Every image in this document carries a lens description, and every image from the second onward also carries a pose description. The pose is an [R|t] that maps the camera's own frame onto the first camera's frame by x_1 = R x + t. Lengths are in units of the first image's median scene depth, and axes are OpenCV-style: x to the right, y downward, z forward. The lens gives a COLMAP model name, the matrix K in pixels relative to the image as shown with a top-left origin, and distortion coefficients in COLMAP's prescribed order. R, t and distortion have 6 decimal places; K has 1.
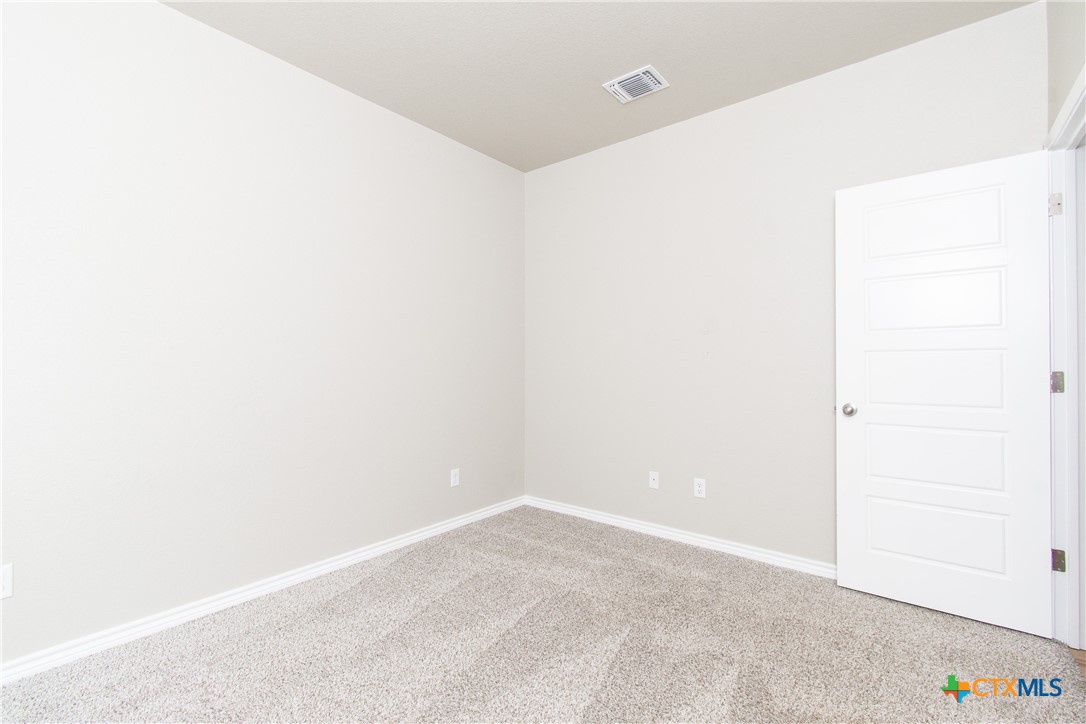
lens RADIAL K [[483.6, 0, 541.1], [0, 483.6, 361.0], [0, 0, 1]] dist [0.002554, 0.000087]
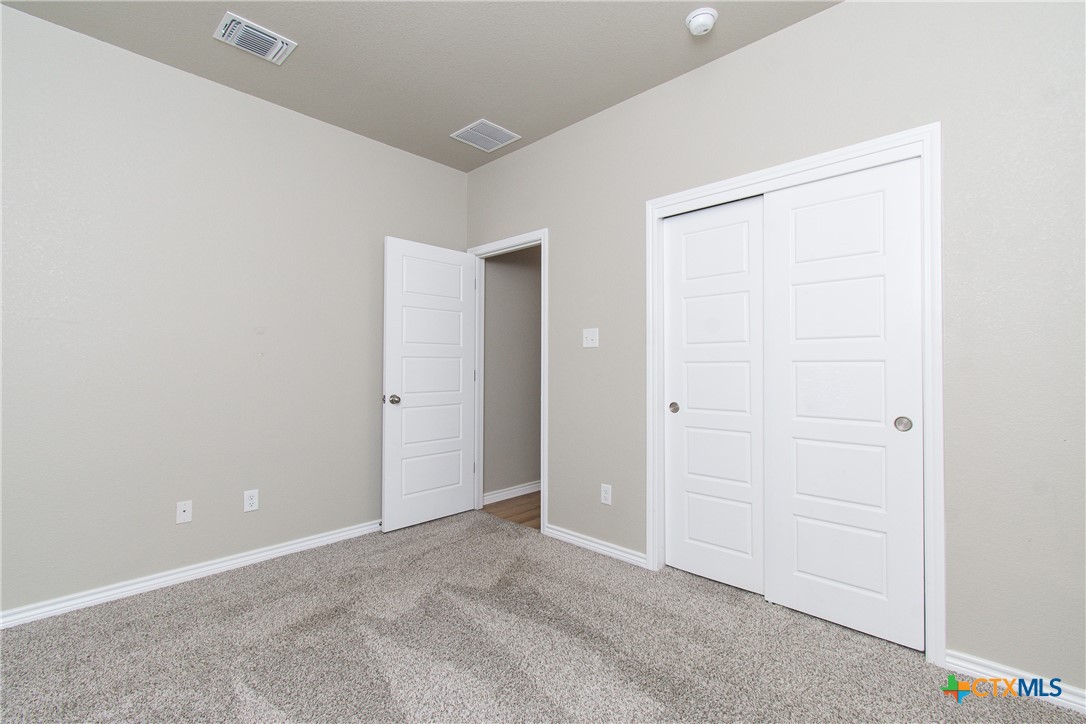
lens RADIAL K [[483.6, 0, 542.8], [0, 483.6, 359.8], [0, 0, 1]] dist [0.002554, 0.000087]
pose [[0.094230, 0.006524, 0.995529, -0.631117], [-0.003032, 0.999976, -0.006266, -0.001547], [-0.995546, -0.002428, 0.094247, 0.422310]]
